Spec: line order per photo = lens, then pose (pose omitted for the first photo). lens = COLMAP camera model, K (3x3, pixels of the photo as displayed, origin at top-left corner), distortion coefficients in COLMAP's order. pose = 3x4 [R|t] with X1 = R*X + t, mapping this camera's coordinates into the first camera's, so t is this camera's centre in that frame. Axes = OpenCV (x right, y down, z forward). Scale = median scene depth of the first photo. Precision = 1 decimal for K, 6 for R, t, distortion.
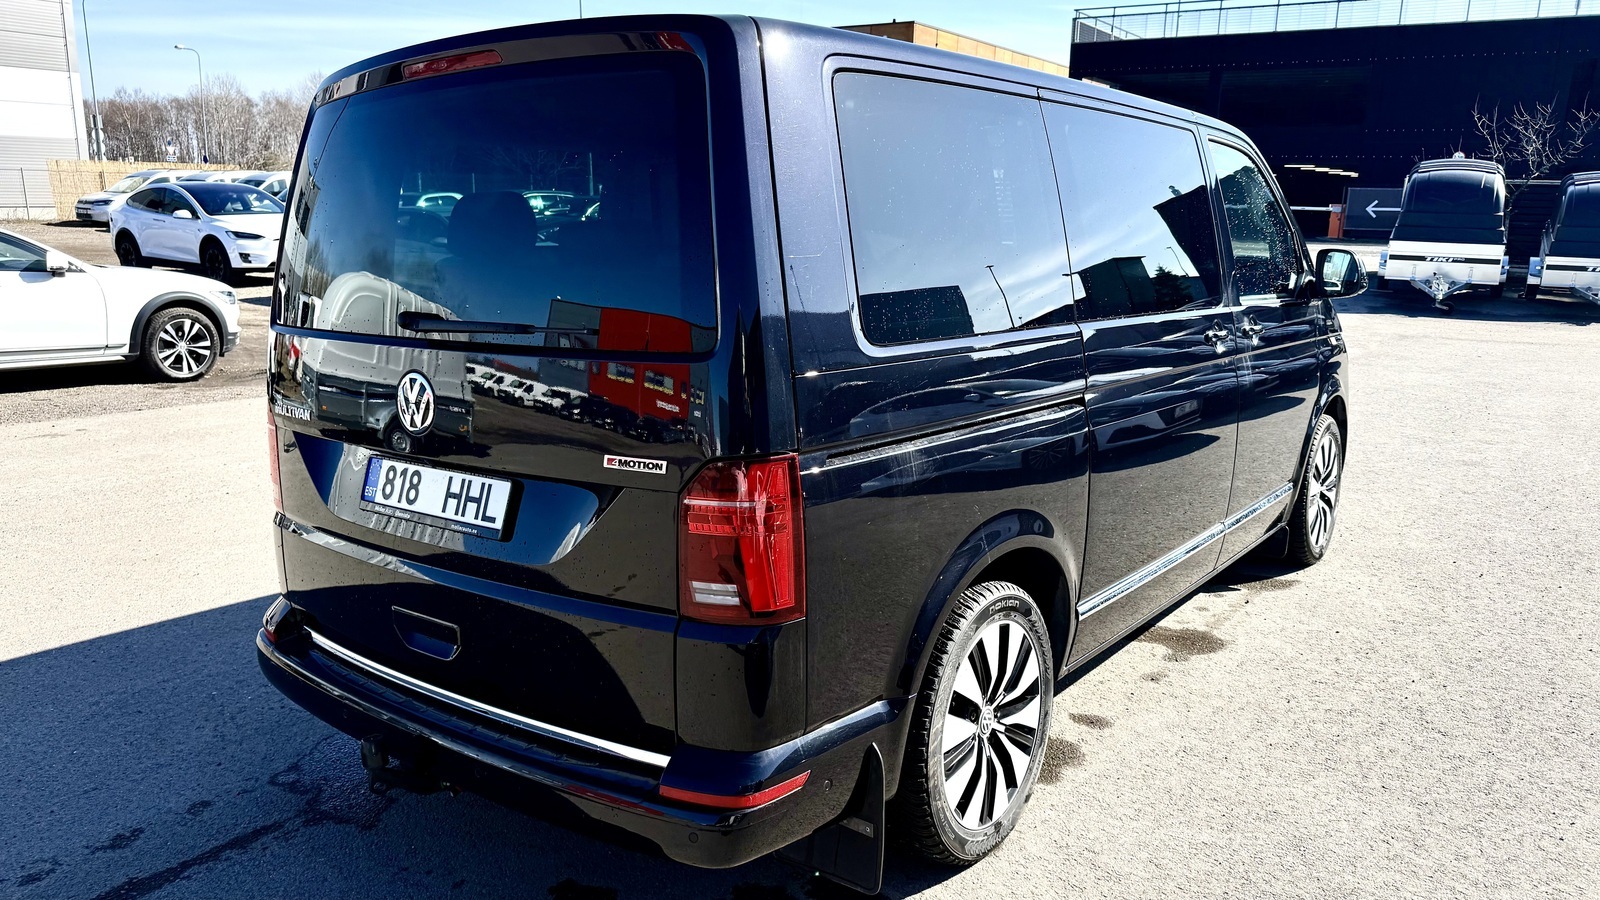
lens RADIAL K [[1149.4, 0, 806.4], [0, 1149.4, 452.6], [0, 0, 1]] dist [0.009422, -0.014482]
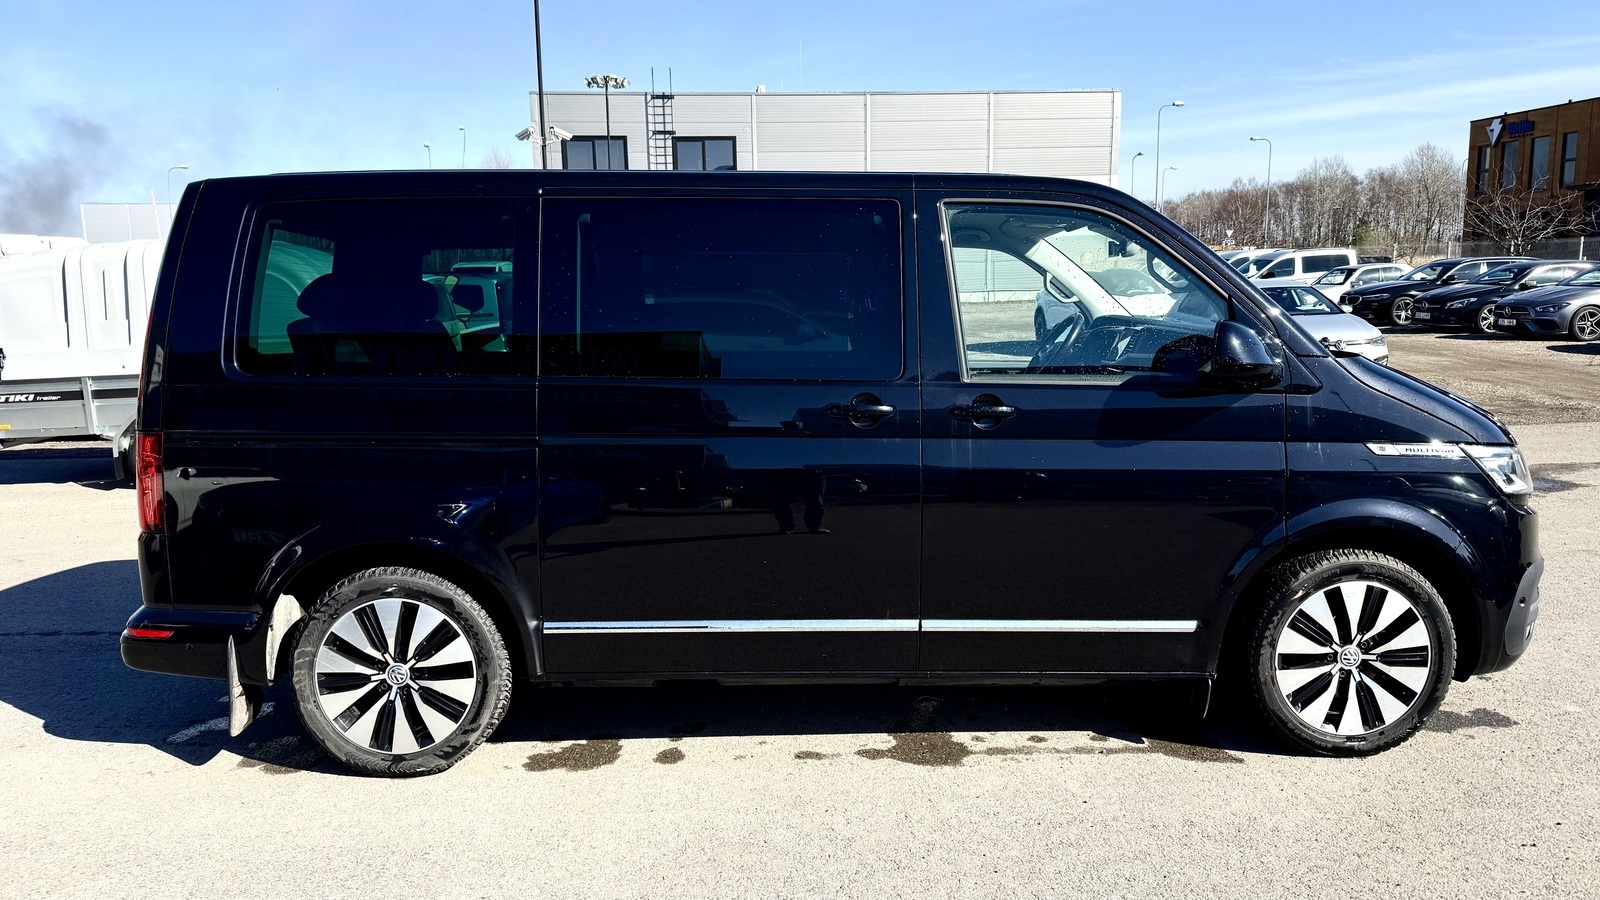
lens RADIAL K [[1149.4, 0, 803.4], [0, 1149.4, 447.0], [0, 0, 1]] dist [0.009422, -0.014482]
pose [[0.638479, 0.091706, -0.764156, 0.820893], [-0.143564, 0.989640, -0.001186, -0.054393], [0.756131, 0.110462, 0.645030, 0.257937]]
